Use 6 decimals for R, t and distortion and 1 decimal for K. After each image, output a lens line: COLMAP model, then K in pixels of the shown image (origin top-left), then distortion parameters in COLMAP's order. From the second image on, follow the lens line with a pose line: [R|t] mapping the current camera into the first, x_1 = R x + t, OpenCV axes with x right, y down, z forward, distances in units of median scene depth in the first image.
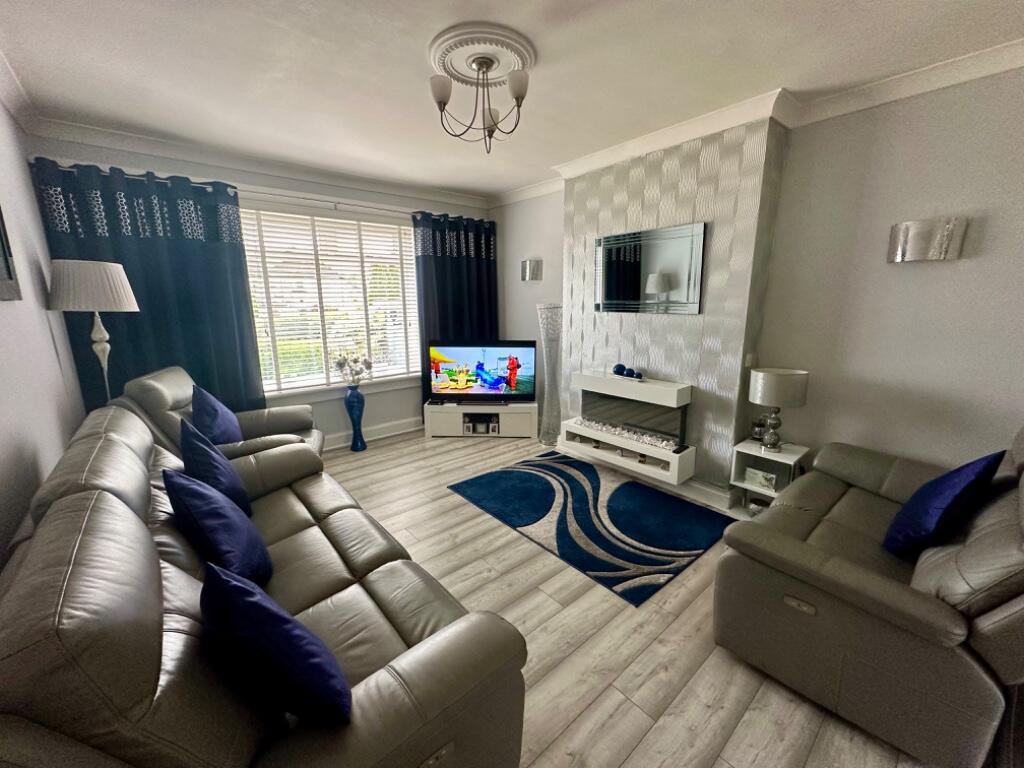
lens RADIAL K [[412.8, 0, 514.1], [0, 412.8, 383.7], [0, 0, 1]] dist [-0.003535, 0.000063]
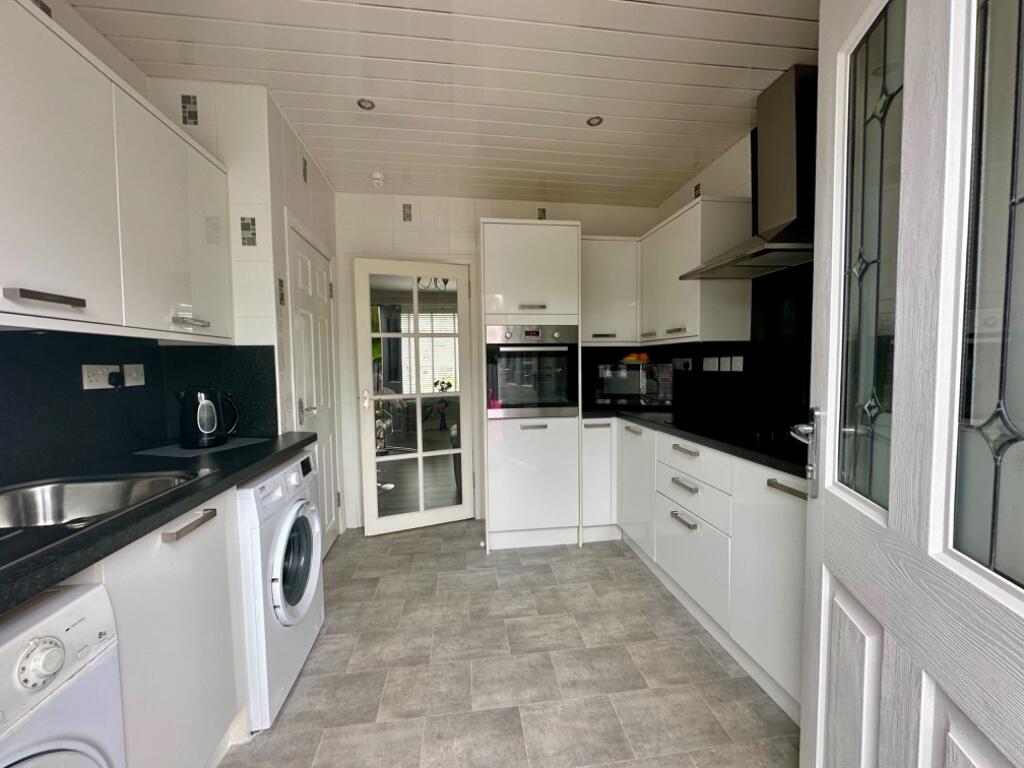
lens RADIAL K [[412.8, 0, 512.7], [0, 412.8, 383.7], [0, 0, 1]] dist [-0.003535, 0.000063]
pose [[0.839667, 0.029437, -0.542304, 1.023146], [-0.103917, 0.988789, -0.107226, 0.134271], [0.533068, 0.146388, 0.833312, -0.499054]]
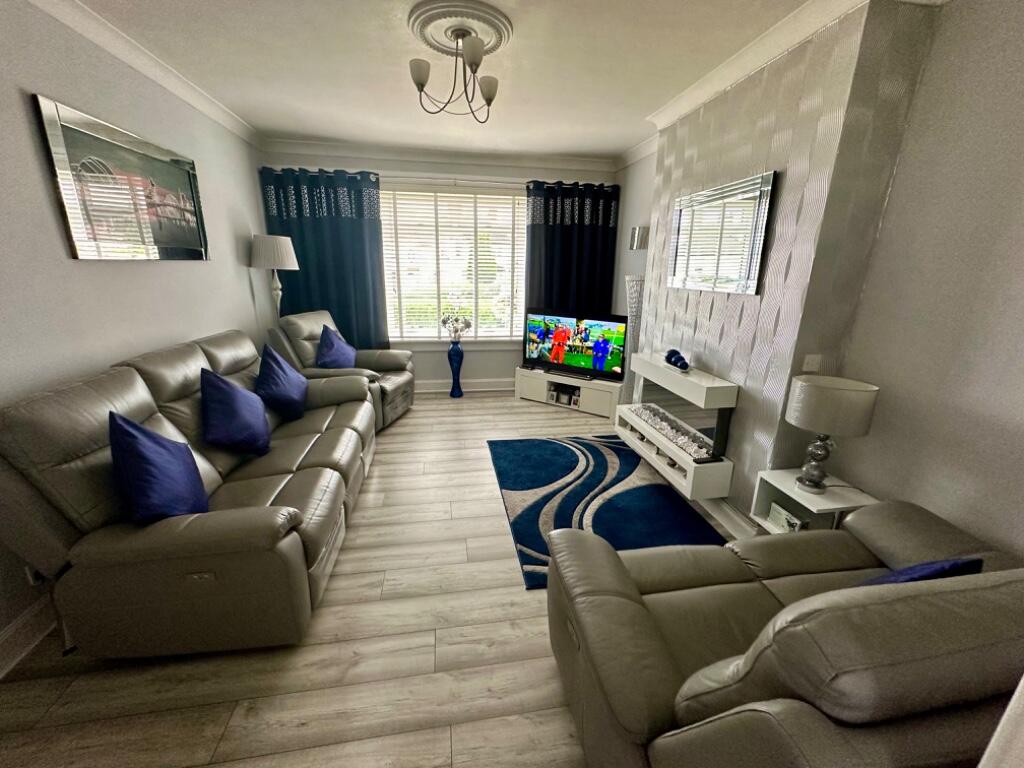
lens RADIAL K [[412.8, 0, 512.6], [0, 412.8, 384.6], [0, 0, 1]] dist [-0.003535, 0.000063]
pose [[0.853178, 0.166333, -0.494390, 0.368846], [-0.130252, 0.985706, 0.106853, -0.021341], [0.505096, -0.026770, 0.862648, 0.081137]]
